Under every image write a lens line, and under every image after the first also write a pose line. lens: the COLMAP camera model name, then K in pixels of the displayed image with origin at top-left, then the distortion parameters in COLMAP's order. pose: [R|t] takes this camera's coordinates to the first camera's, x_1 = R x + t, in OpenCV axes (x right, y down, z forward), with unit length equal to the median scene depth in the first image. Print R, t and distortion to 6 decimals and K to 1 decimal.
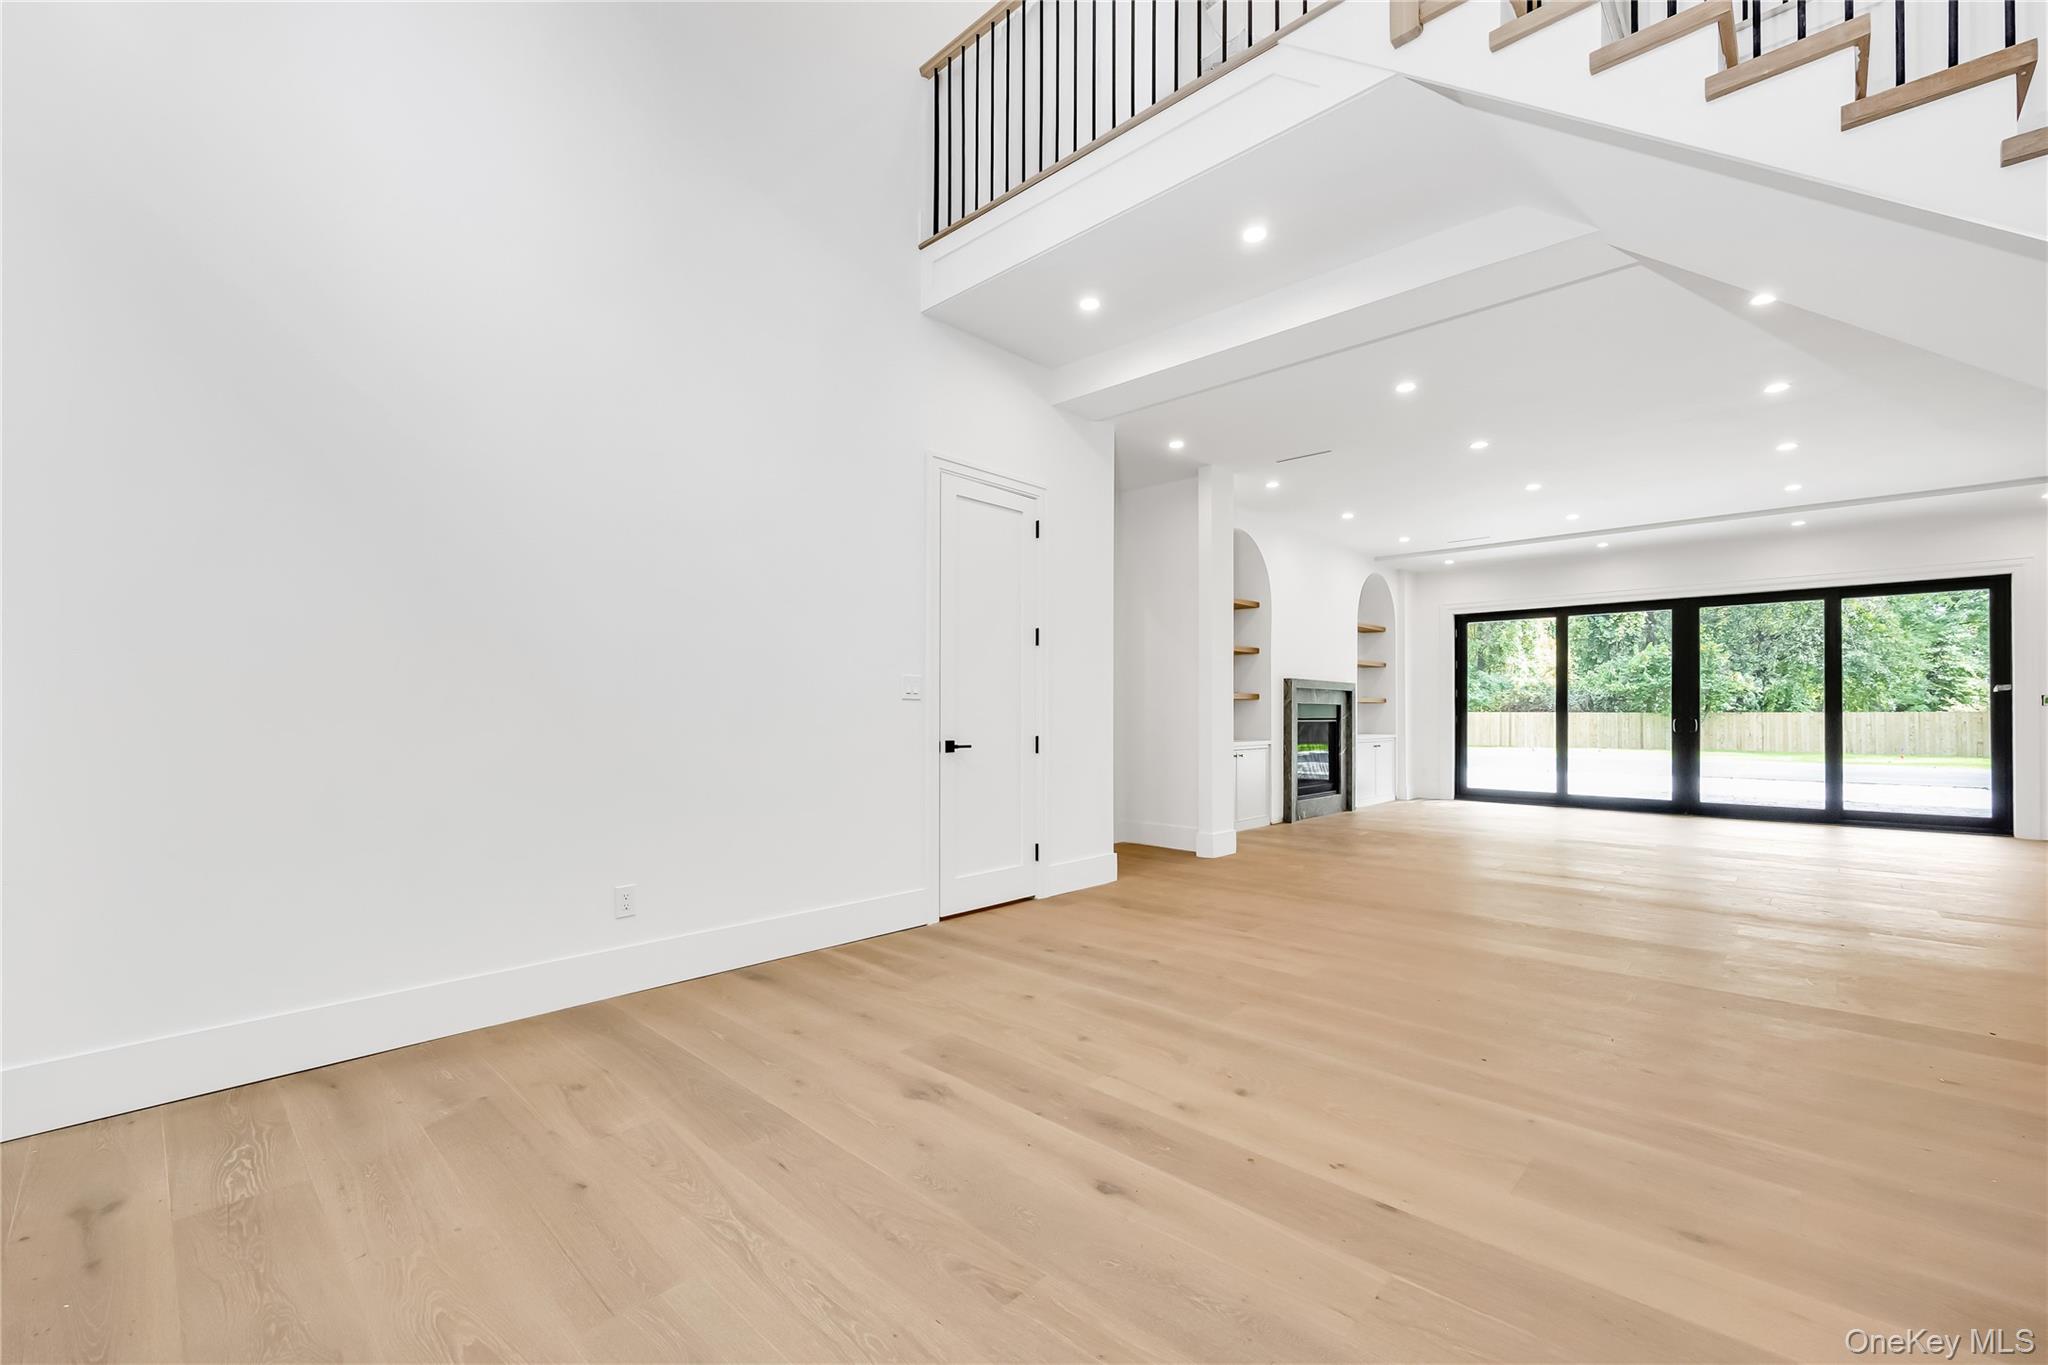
lens RADIAL K [[830.7, 0, 1036.9], [0, 830.7, 700.6], [0, 0, 1]] dist [-0.005752, -0.000158]
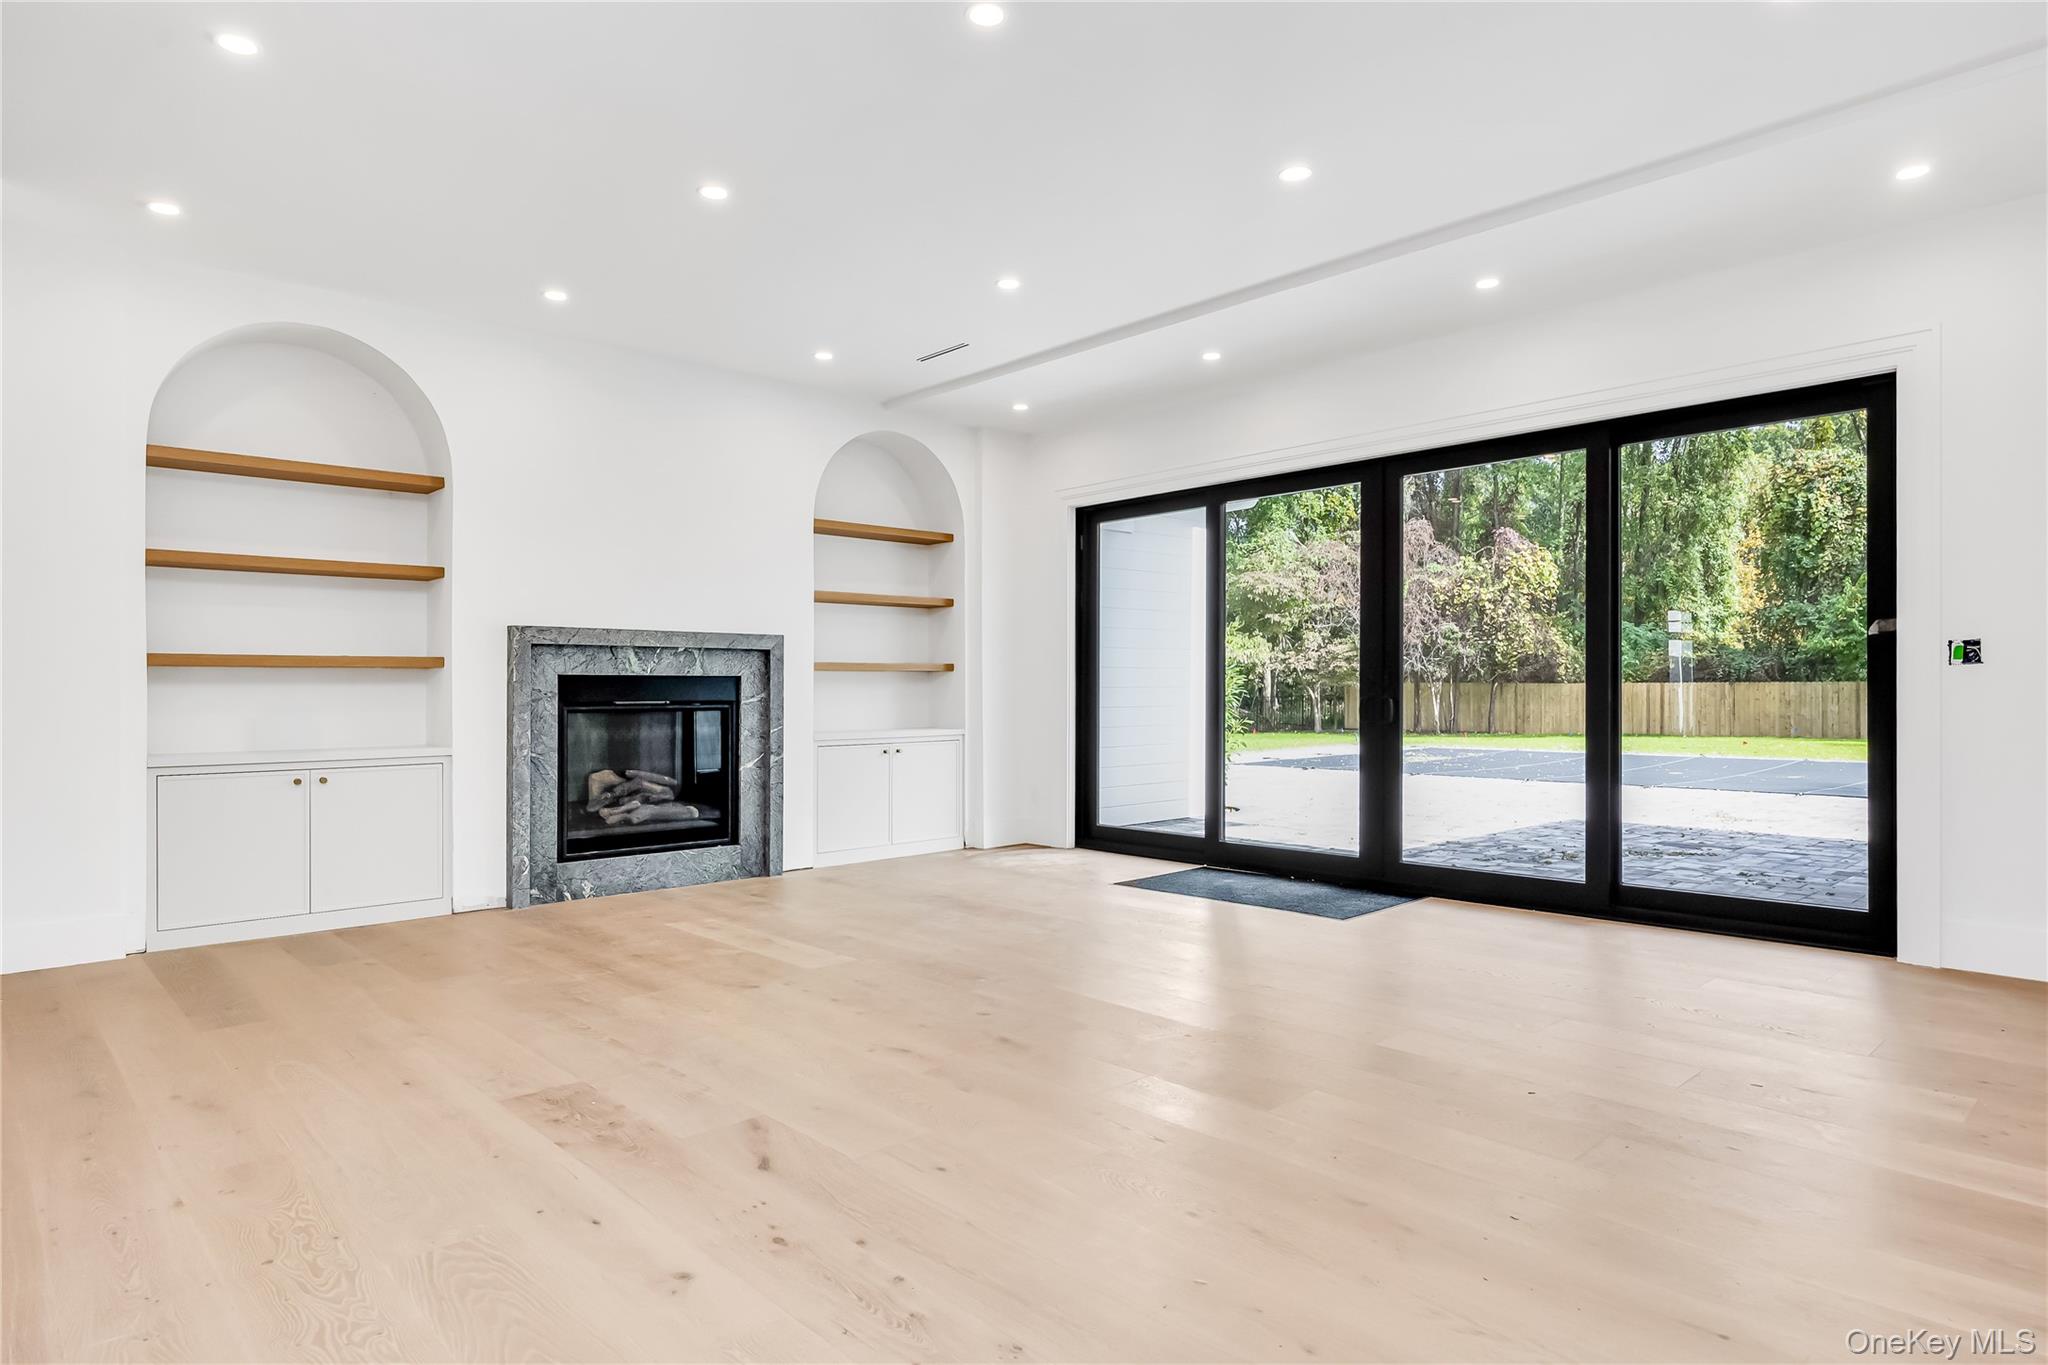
lens RADIAL K [[1143.6, 0, 1067.1], [0, 1143.6, 683.0], [0, 0, 1]] dist [0.002289, 0.000396]
pose [[0.998881, -0.008774, -0.046479, 1.150936], [0.009223, 0.999913, 0.009465, 0.009129], [0.046392, -0.009883, 0.998874, 0.535934]]
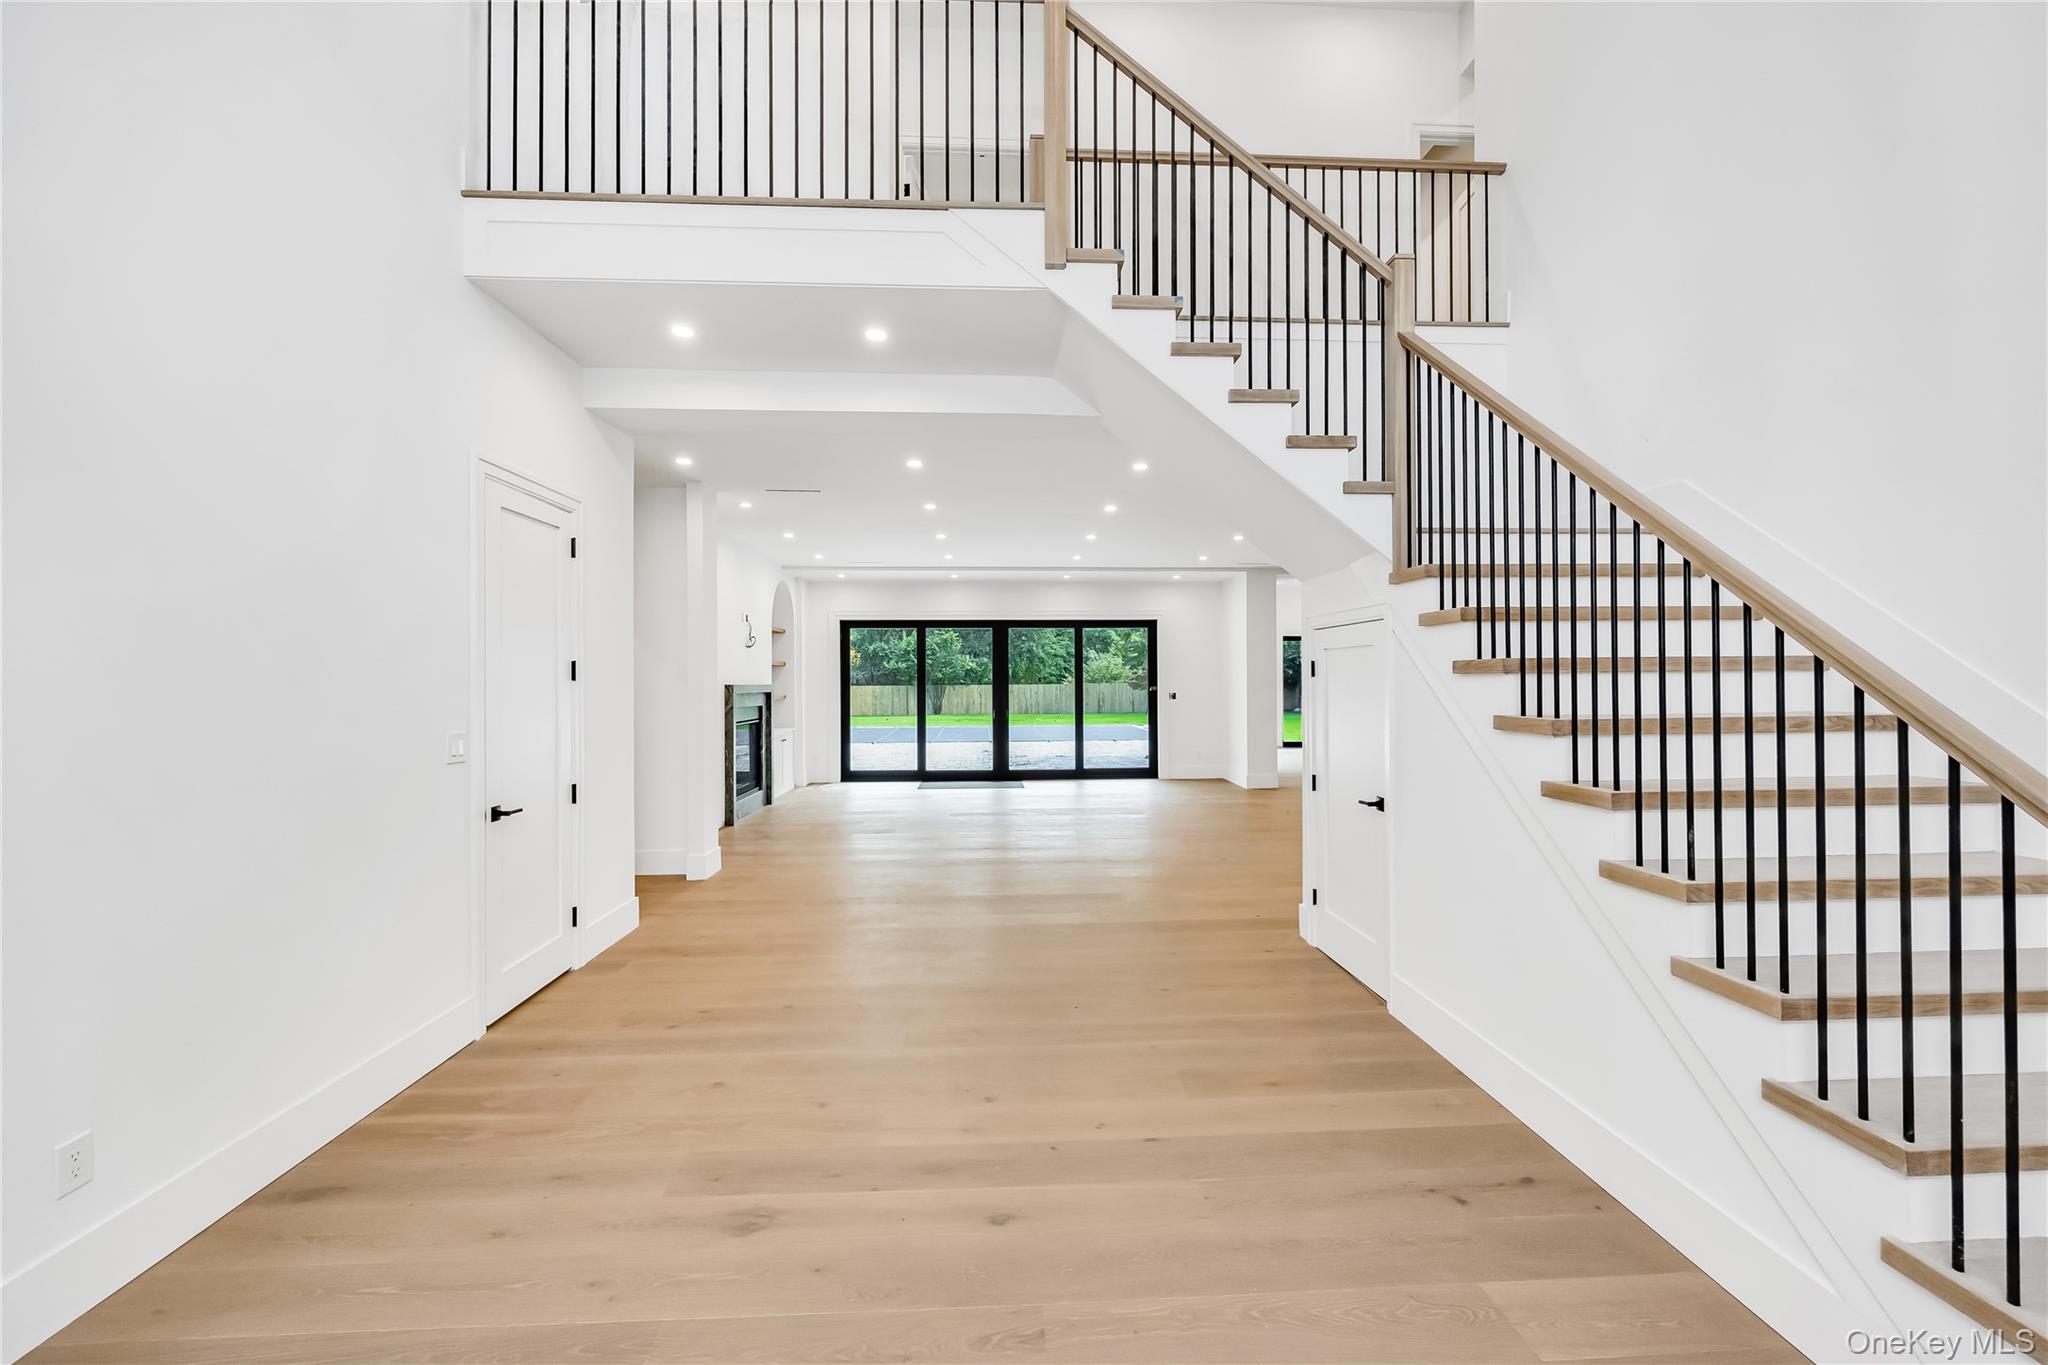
lens RADIAL K [[819.1, 0, 1019.6], [0, 819.1, 678.1], [0, 0, 1]] dist [-0.002448, -0.000269]
pose [[0.700841, -0.005169, 0.713298, -0.284049], [-0.003083, 0.999942, 0.010275, -0.079439], [-0.713311, -0.009400, 0.700785, 0.061875]]
